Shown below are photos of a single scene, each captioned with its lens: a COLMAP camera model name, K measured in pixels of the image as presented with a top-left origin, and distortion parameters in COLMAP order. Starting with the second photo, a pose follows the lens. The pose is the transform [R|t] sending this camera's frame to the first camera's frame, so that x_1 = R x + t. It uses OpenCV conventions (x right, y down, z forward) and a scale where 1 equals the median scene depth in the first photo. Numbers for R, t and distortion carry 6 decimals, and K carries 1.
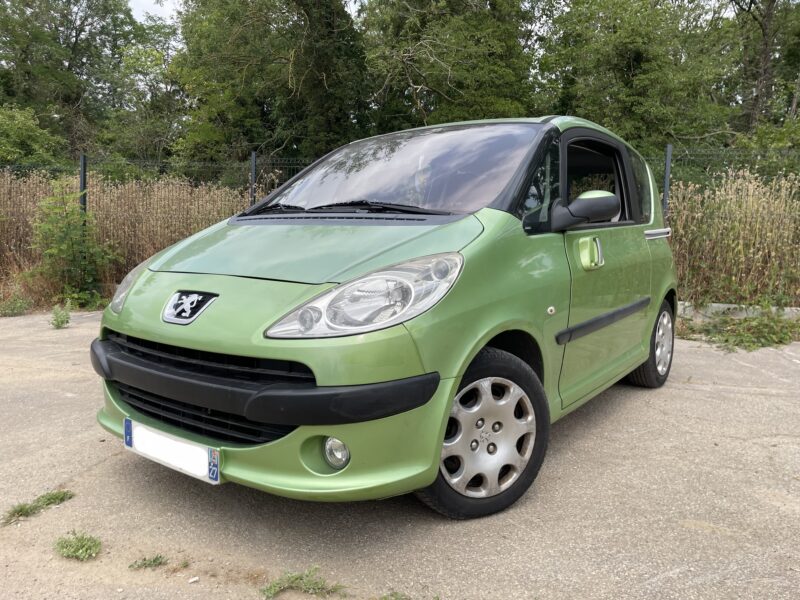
lens RADIAL K [[600.3, 0, 393.9], [0, 600.3, 302.8], [0, 0, 1]] dist [0.038589, -0.075233]
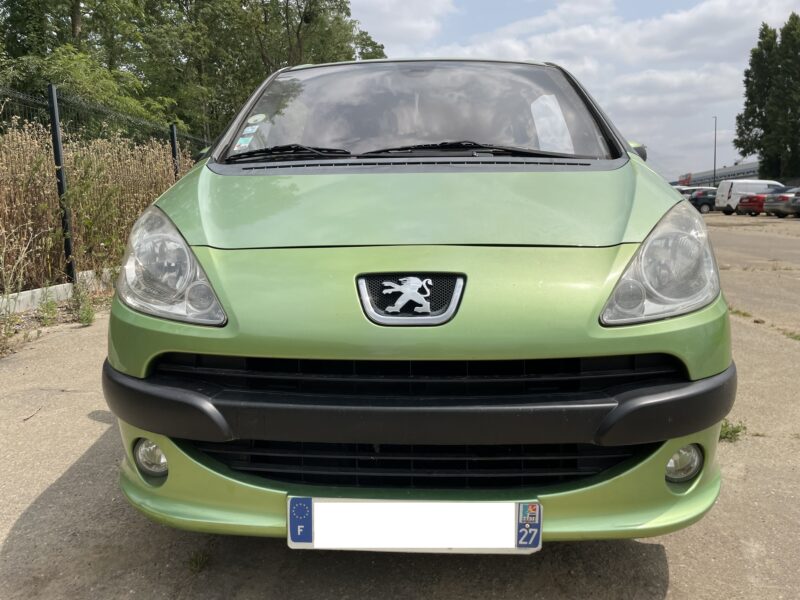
lens RADIAL K [[600.3, 0, 400.1], [0, 600.3, 294.7], [0, 0, 1]] dist [0.038589, -0.075233]
pose [[0.860410, -0.099866, 0.499722, -0.664894], [0.075349, 0.994763, 0.069062, -0.040382], [-0.504002, -0.021768, 0.863428, 0.452059]]
